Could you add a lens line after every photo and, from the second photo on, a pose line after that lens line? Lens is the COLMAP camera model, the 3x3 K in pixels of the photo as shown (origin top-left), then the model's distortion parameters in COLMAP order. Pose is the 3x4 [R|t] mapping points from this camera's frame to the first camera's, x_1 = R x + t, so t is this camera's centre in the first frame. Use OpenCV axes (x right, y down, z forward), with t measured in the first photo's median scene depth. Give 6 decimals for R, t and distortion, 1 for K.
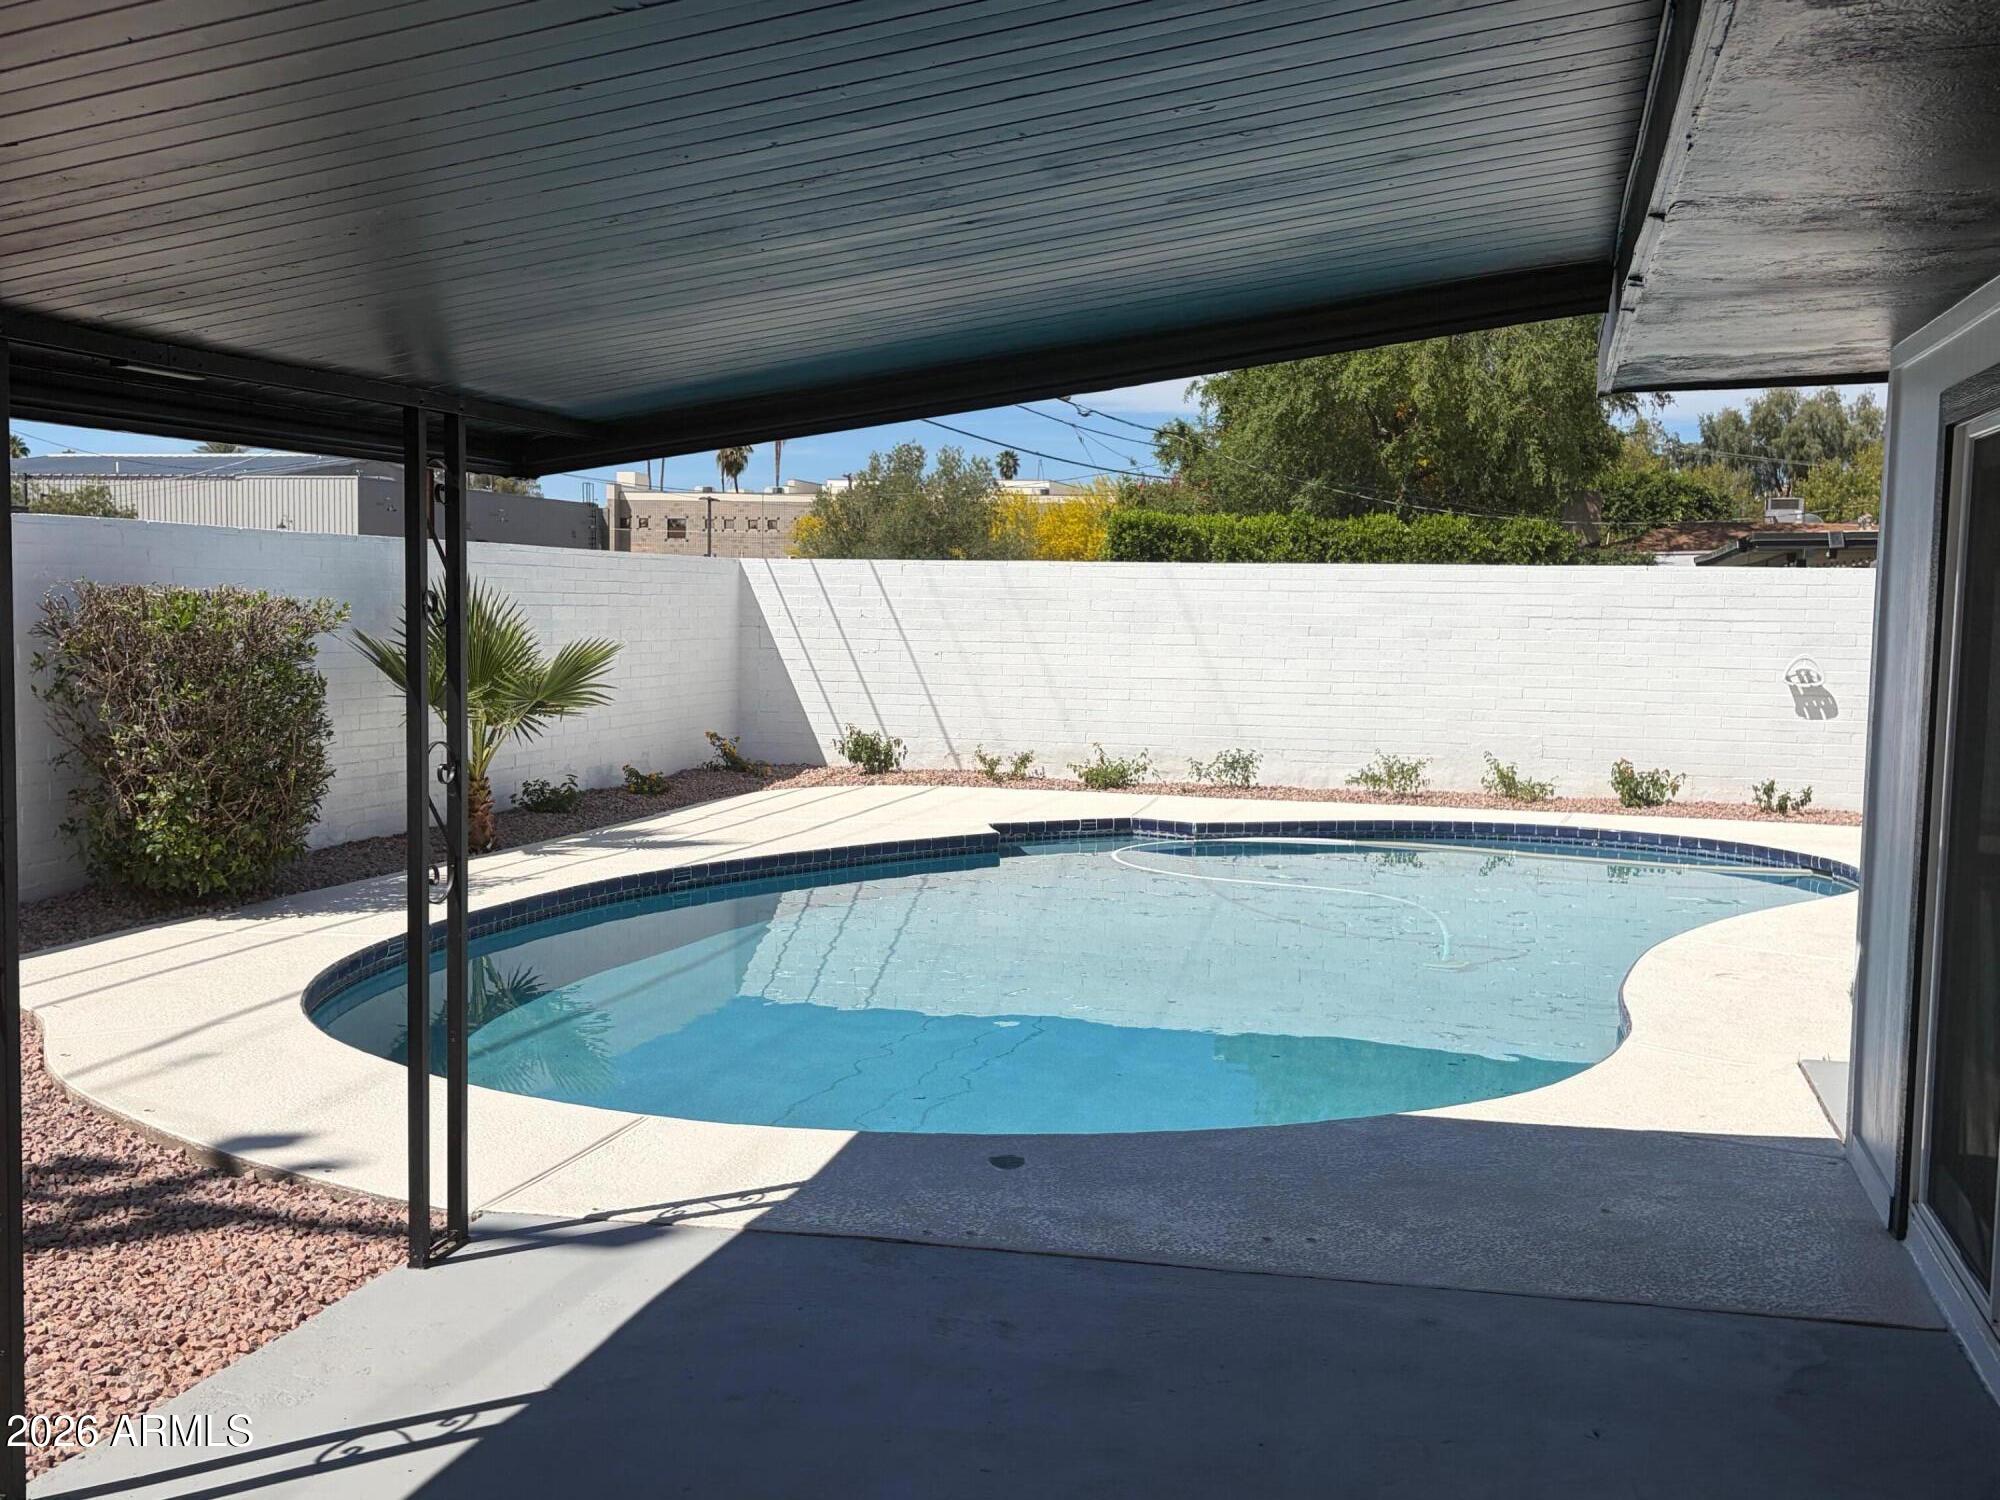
lens RADIAL K [[2066.2, 0, 1032.8], [0, 2066.2, 785.5], [0, 0, 1]] dist [0.278616, -1.235479]
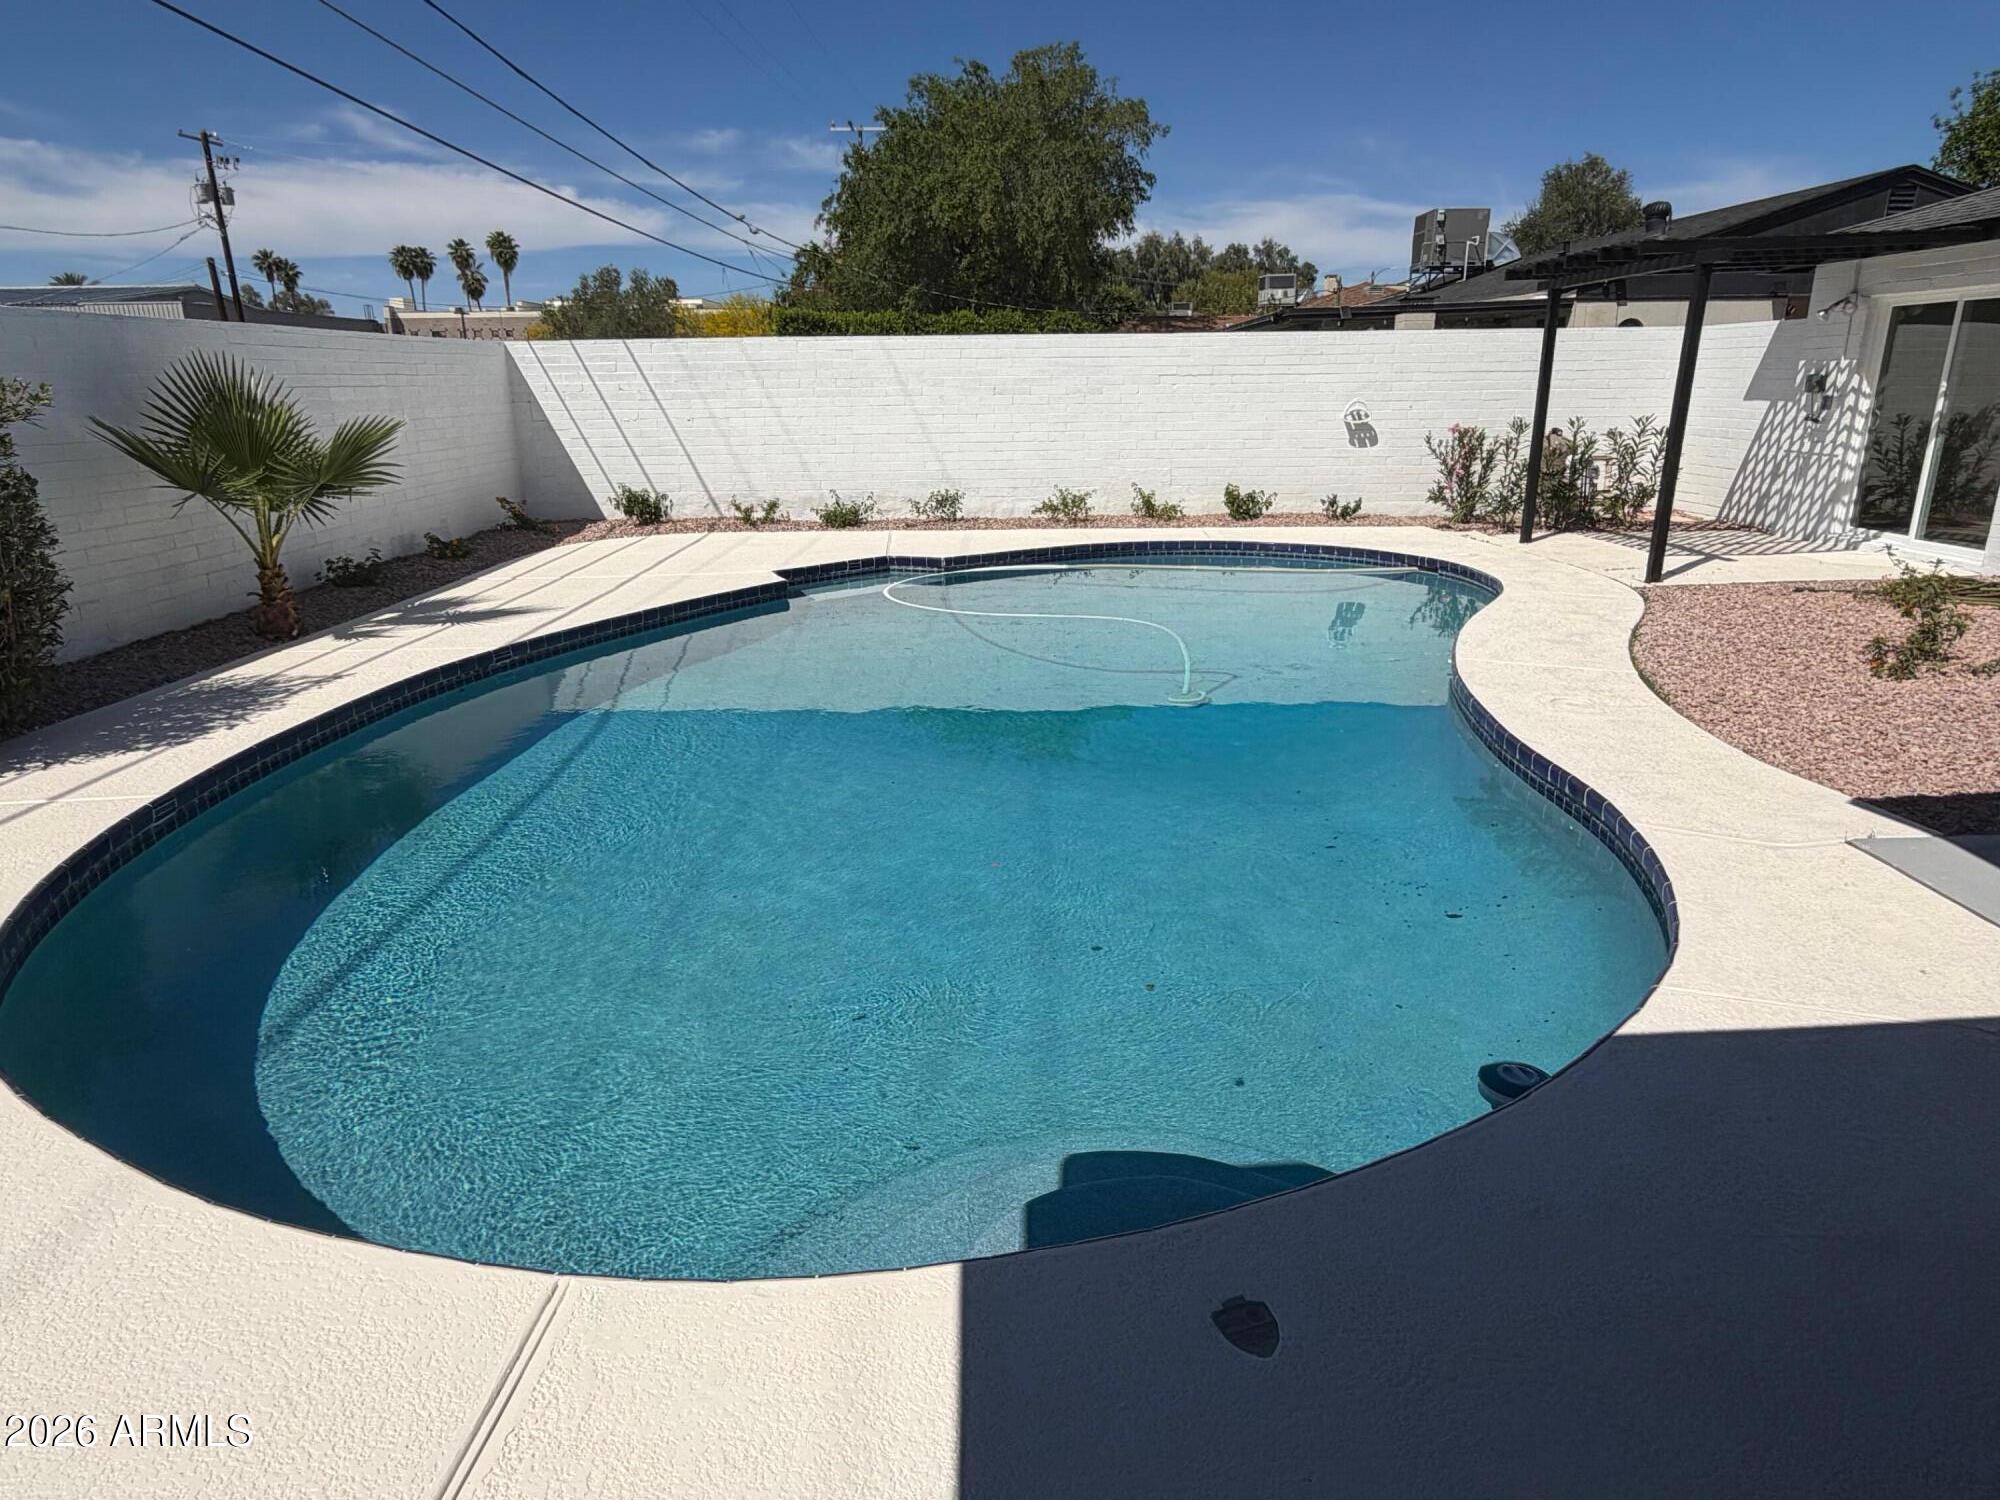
lens RADIAL K [[1188.1, 0, 1005.9], [0, 1188.1, 756.0], [0, 0, 1]] dist [-0.001208, -0.000598]
pose [[0.967299, -0.101645, 0.232382, -0.050709], [0.049137, 0.973930, 0.221465, -0.017926], [-0.248834, -0.202804, 0.947075, 0.273409]]
